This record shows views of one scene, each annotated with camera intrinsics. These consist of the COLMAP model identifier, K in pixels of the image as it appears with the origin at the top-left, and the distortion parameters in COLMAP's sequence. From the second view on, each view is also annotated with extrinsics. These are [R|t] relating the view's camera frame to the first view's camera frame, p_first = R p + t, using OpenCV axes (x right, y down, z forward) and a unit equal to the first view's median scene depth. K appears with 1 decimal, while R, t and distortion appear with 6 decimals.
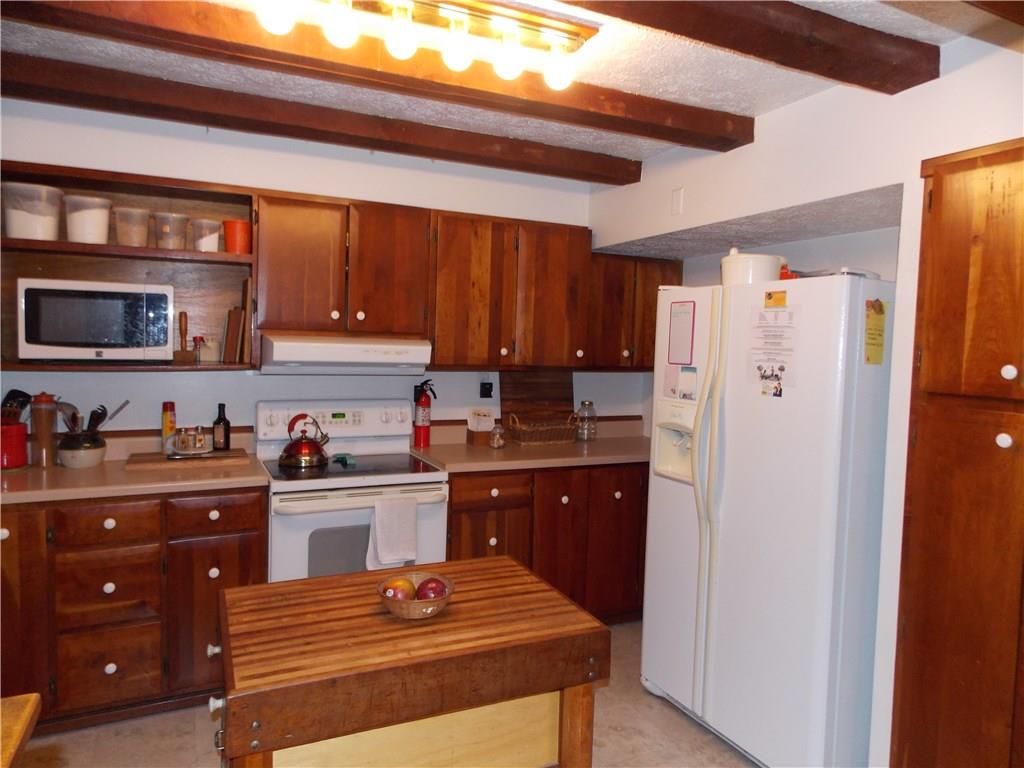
lens RADIAL K [[678.8, 0, 516.8], [0, 678.8, 379.4], [0, 0, 1]] dist [0.025701, -0.000869]
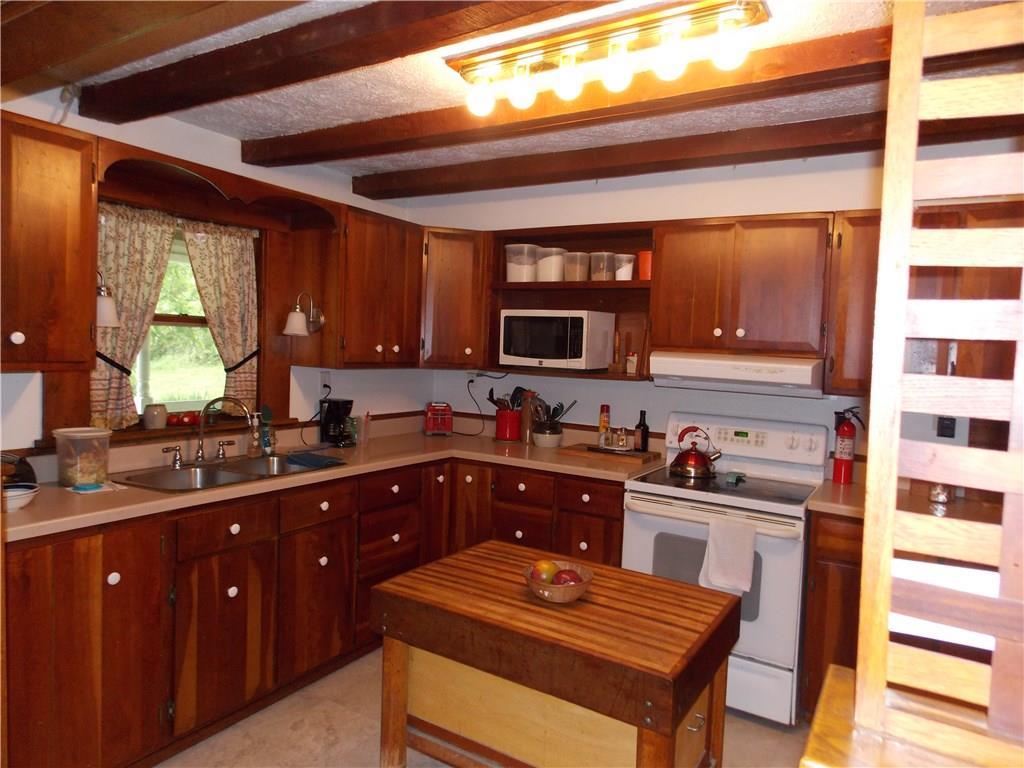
lens RADIAL K [[678.8, 0, 520.9], [0, 678.8, 381.4], [0, 0, 1]] dist [0.025701, -0.000869]
pose [[0.566507, 0.047065, -0.822712, 0.454464], [-0.079895, 0.996801, 0.002009, 0.000211], [0.820175, 0.064593, 0.568455, 0.202487]]
